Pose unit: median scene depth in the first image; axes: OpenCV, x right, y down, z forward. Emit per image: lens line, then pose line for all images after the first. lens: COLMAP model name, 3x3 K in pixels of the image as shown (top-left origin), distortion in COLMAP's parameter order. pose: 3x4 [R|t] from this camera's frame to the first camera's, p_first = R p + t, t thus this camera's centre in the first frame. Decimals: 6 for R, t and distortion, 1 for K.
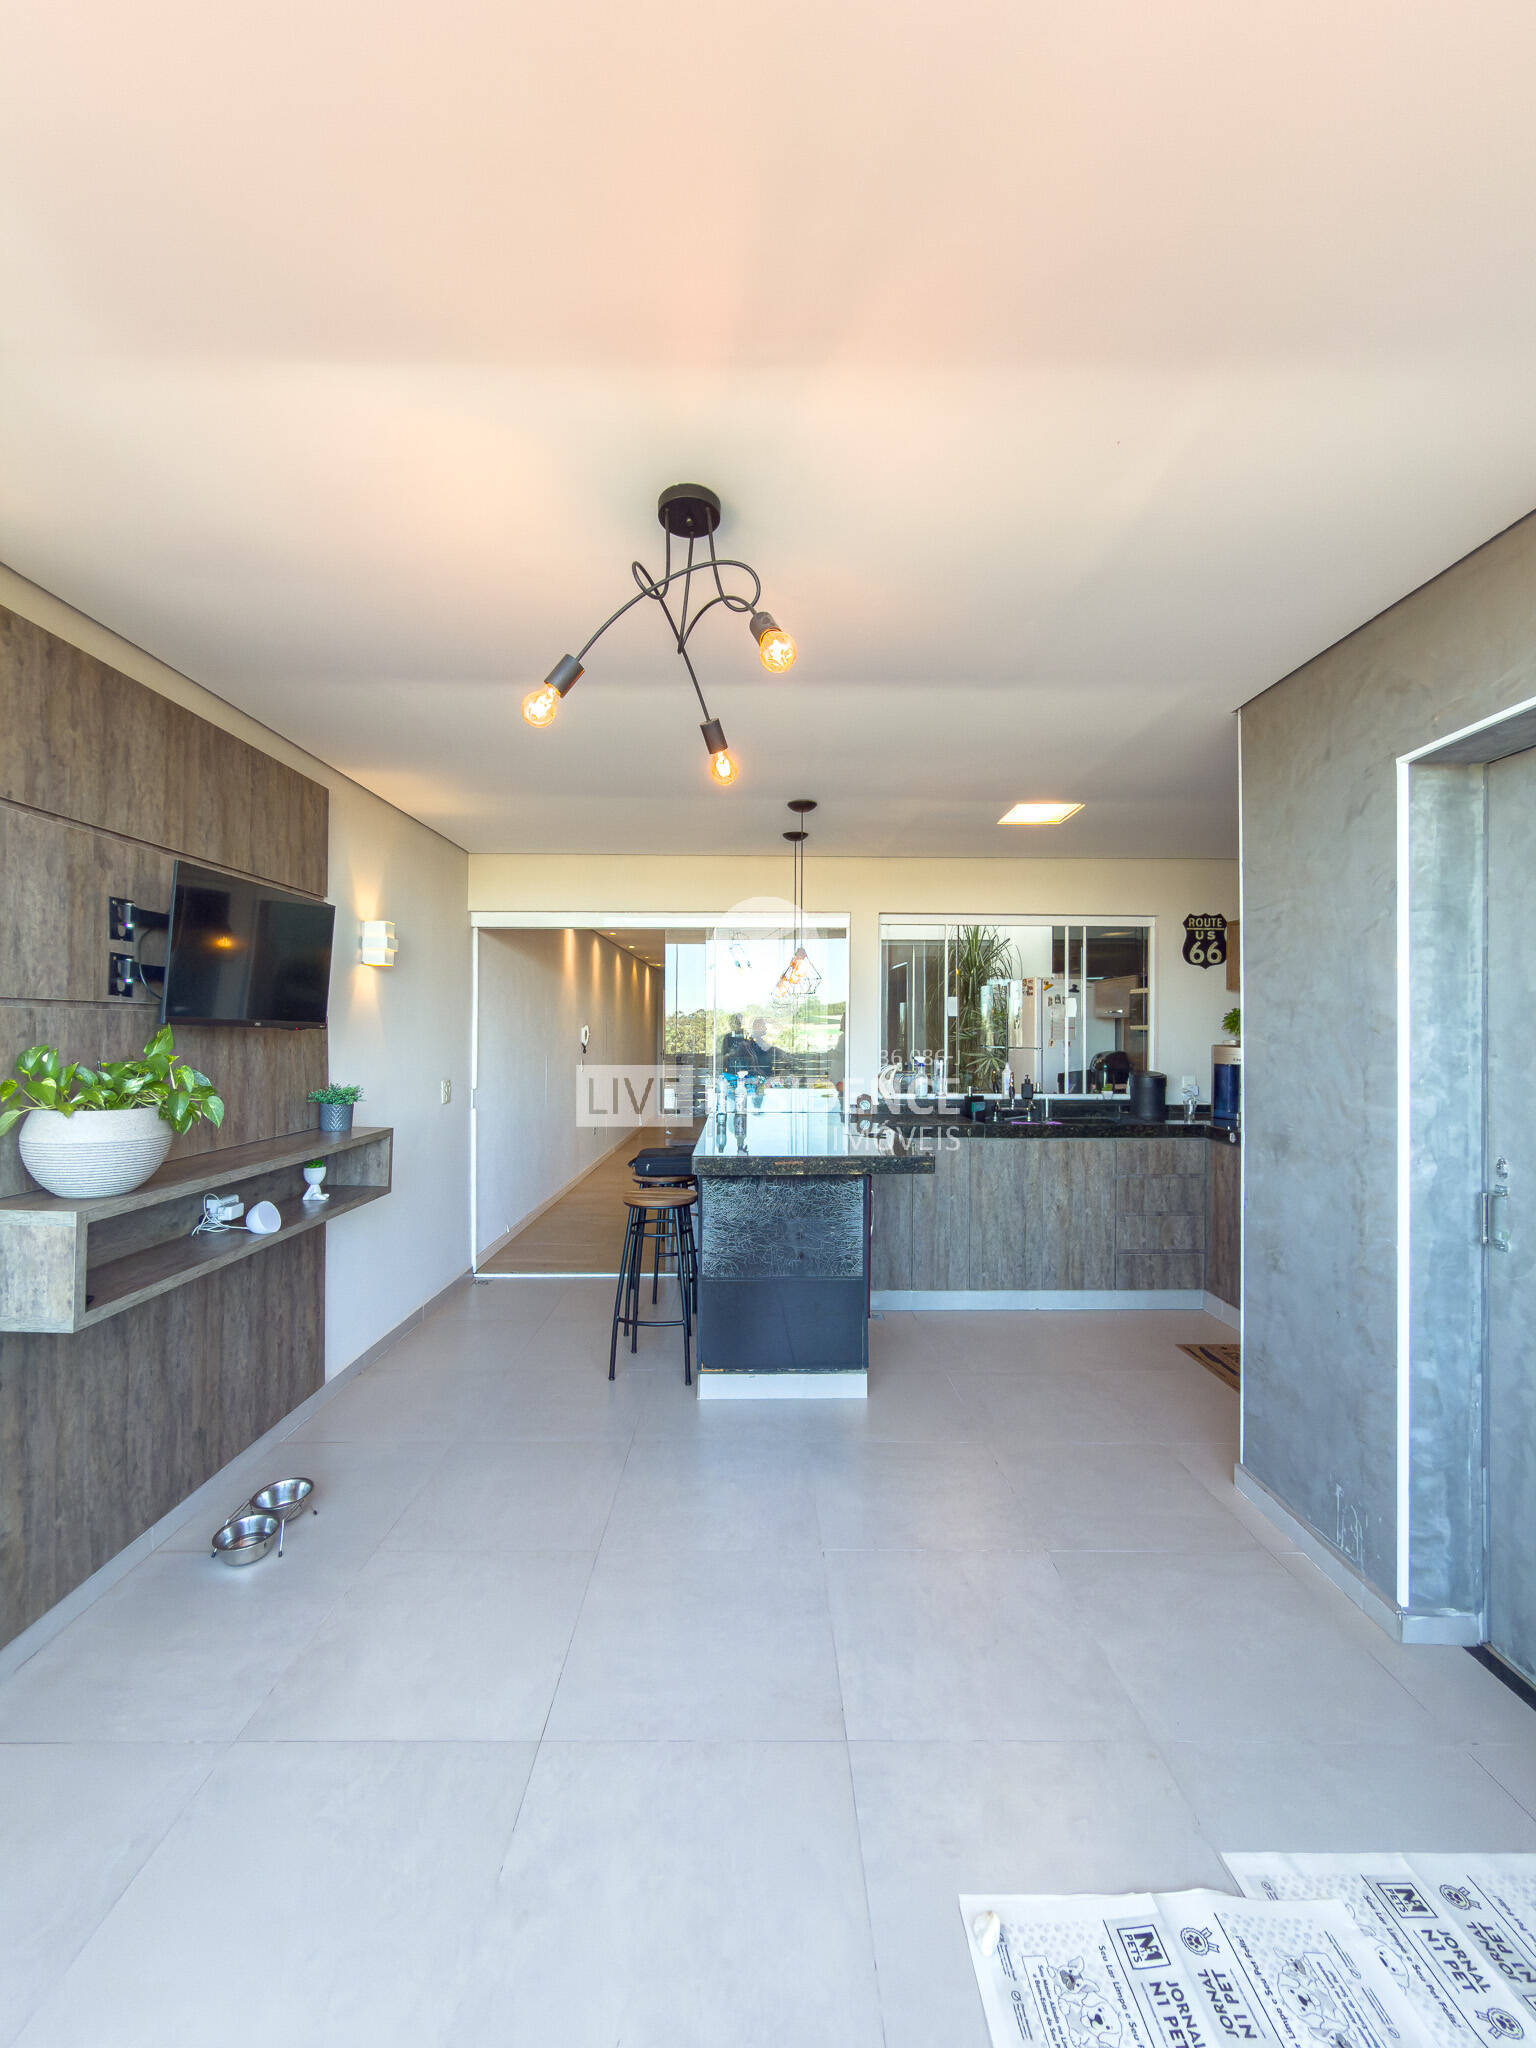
lens RADIAL K [[826.9, 0, 763.8], [0, 826.9, 998.7], [0, 0, 1]] dist [0.000872, -0.000049]
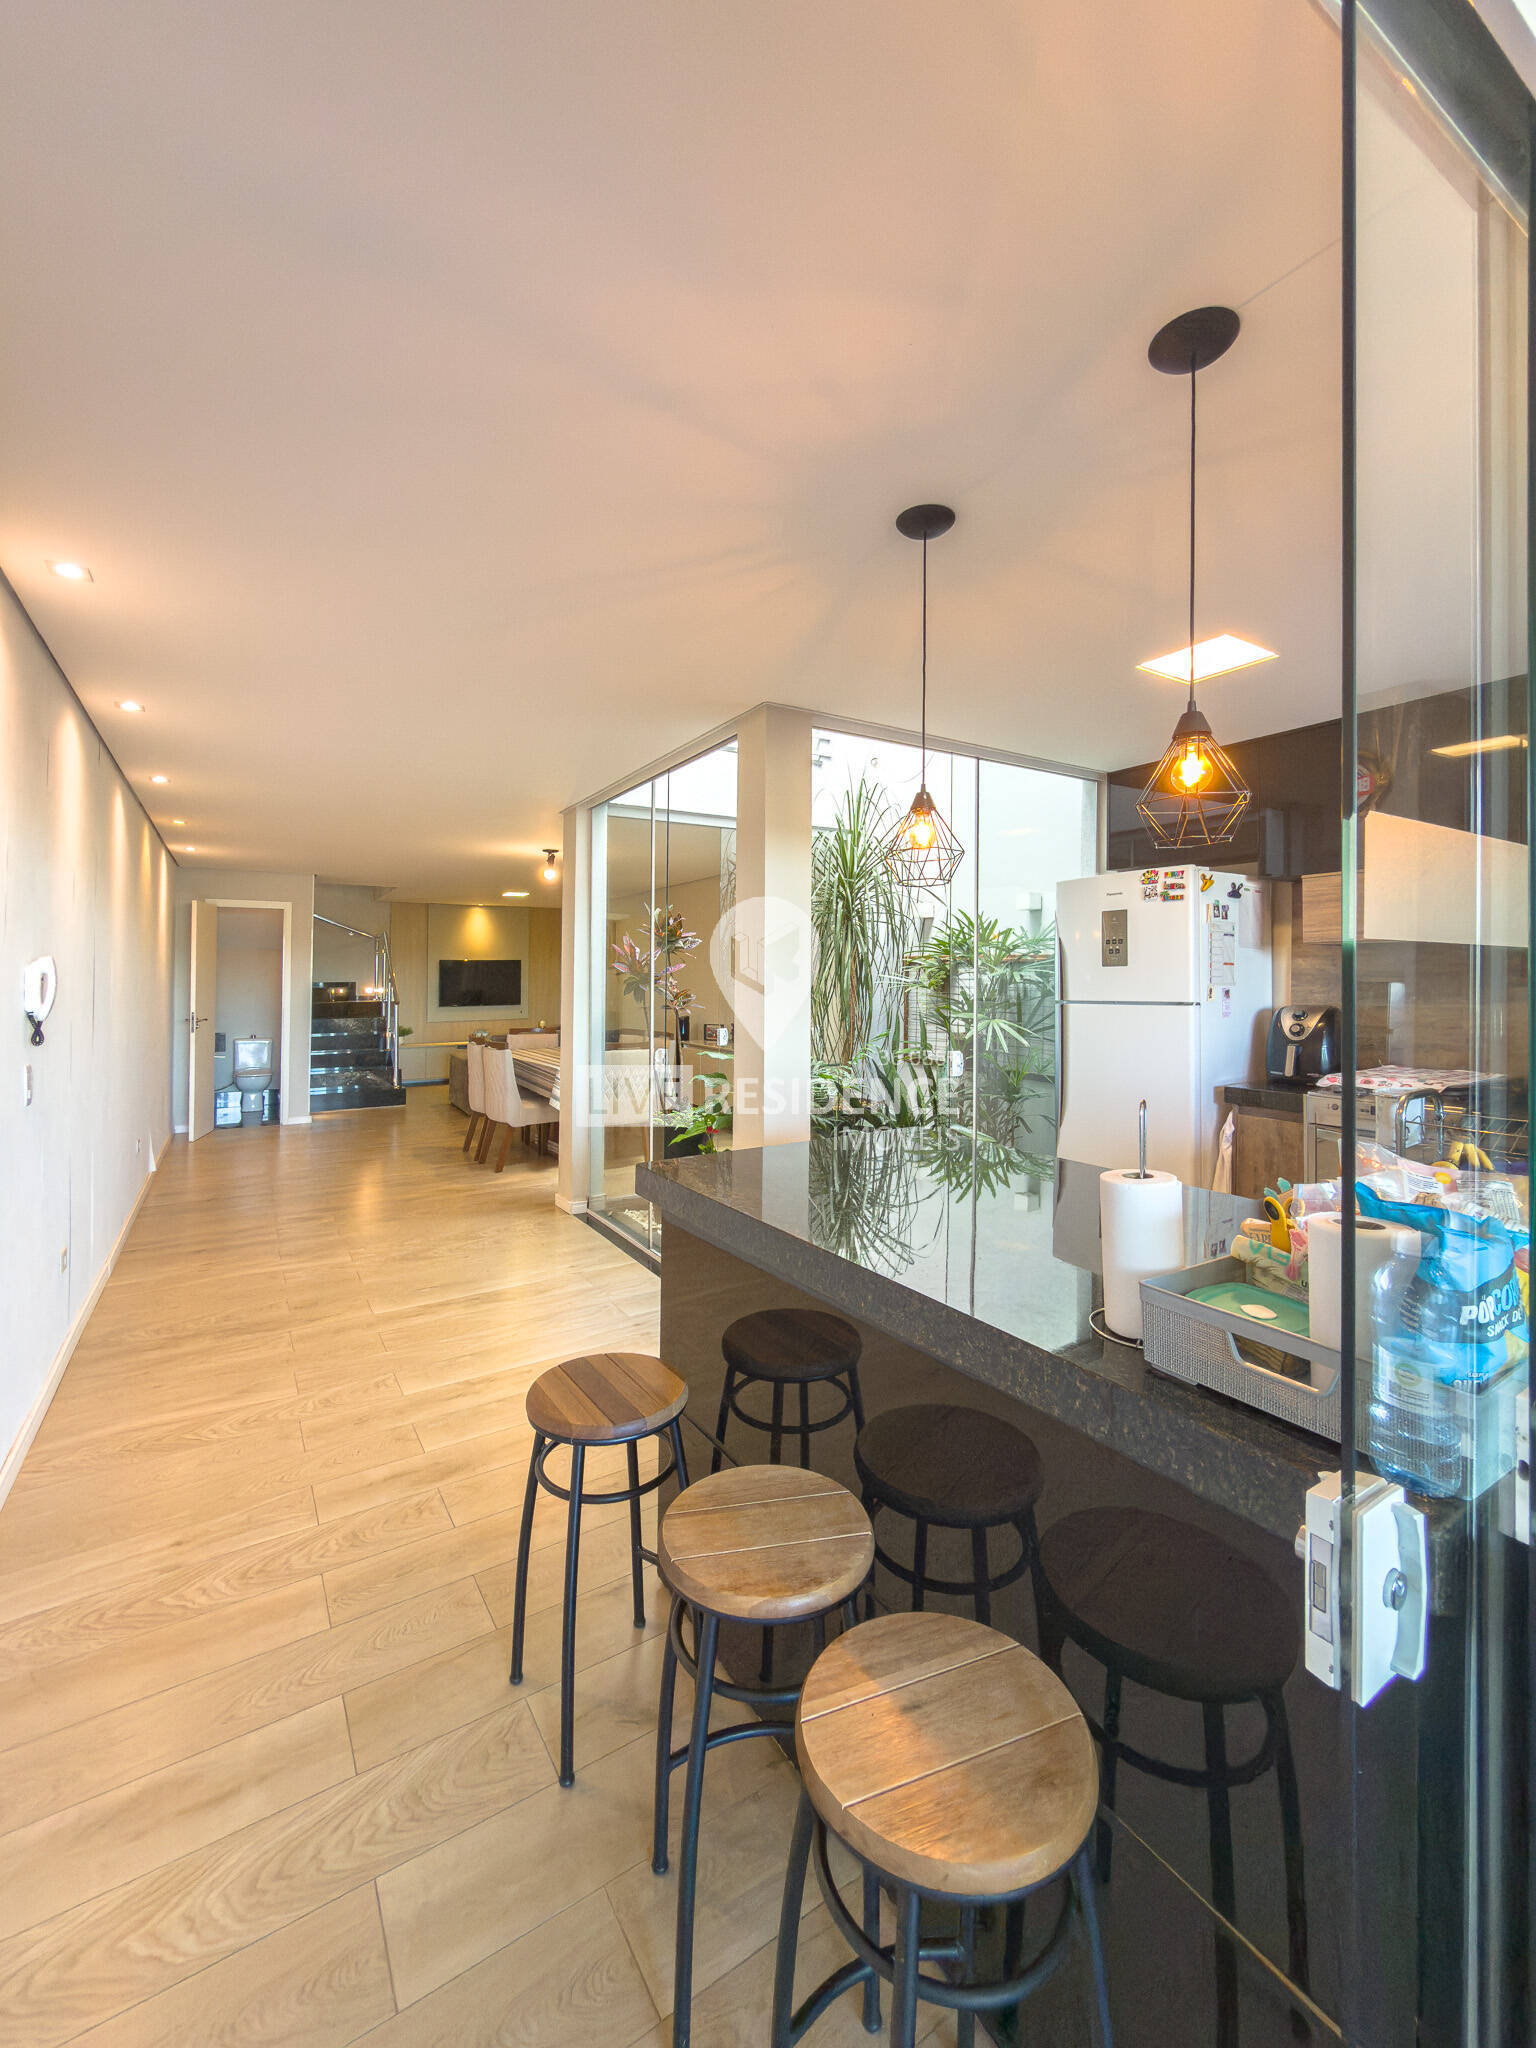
lens RADIAL K [[845.1, 0, 762.1], [0, 845.1, 954.8], [0, 0, 1]] dist [0.000460, 0.000014]
pose [[0.858145, 0.011382, 0.513282, -0.484591], [-0.016816, 0.999841, 0.005944, 0.088932], [-0.513132, -0.013732, 0.858200, 1.944754]]
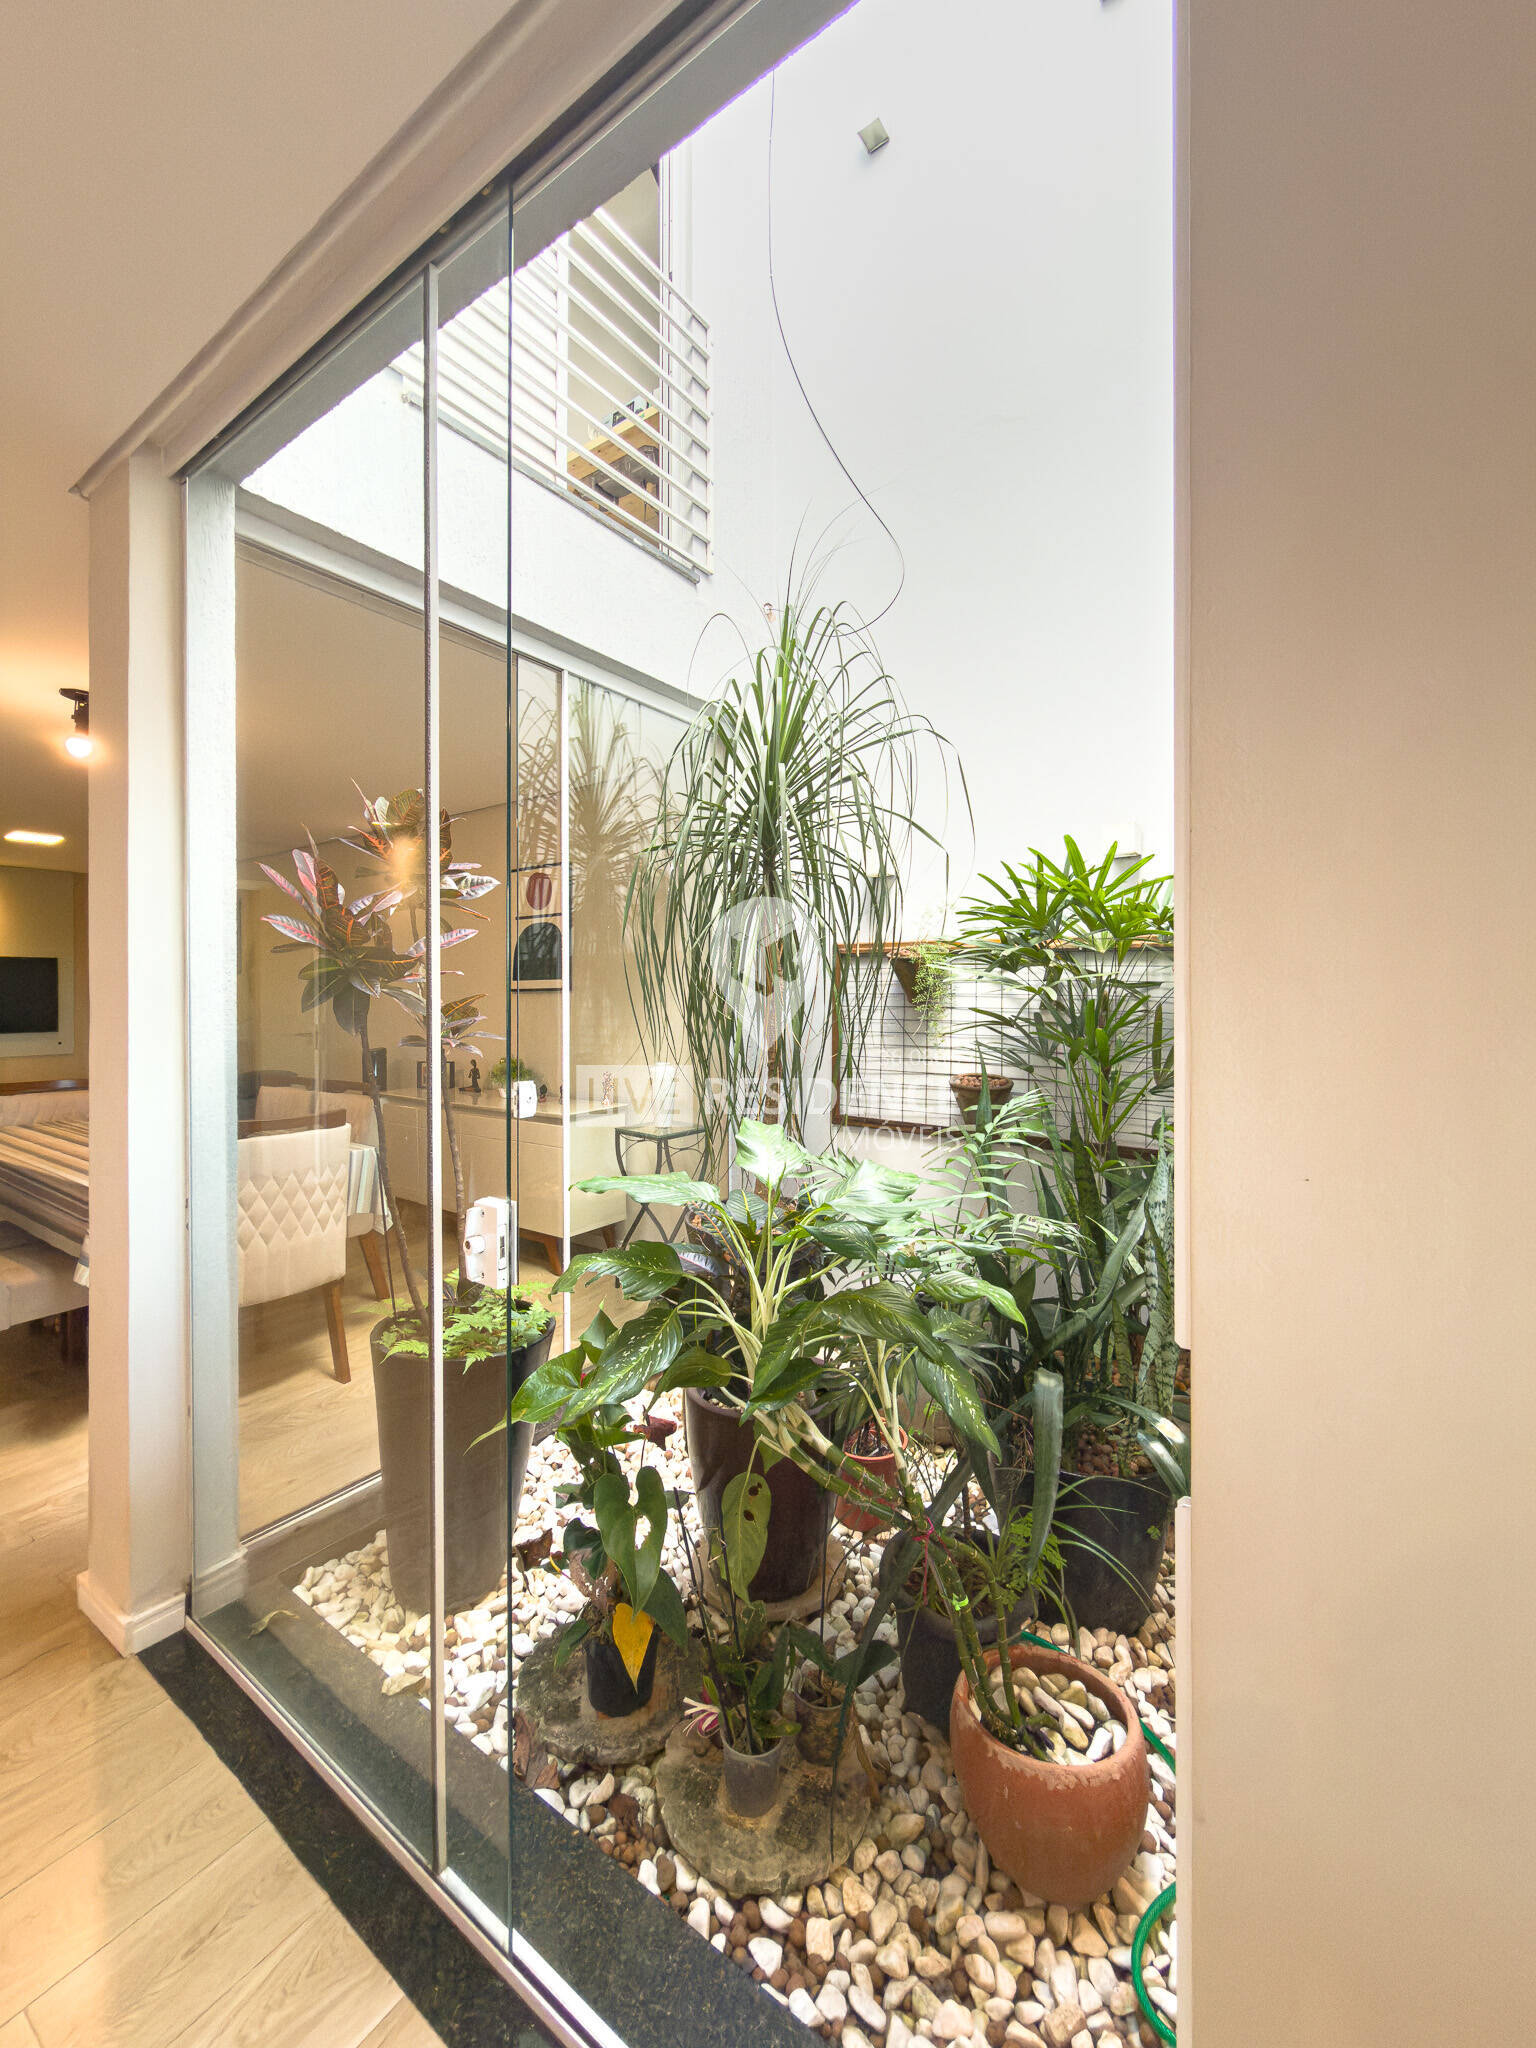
lens RADIAL K [[821.7, 0, 773.1], [0, 821.7, 1020.6], [0, 0, 1]] dist [0.000779, -0.000009]
pose [[0.586414, -0.022572, 0.809697, -0.036995], [-0.031284, 0.998235, 0.050485, 0.167862], [-0.809407, -0.054936, 0.584673, 3.168182]]
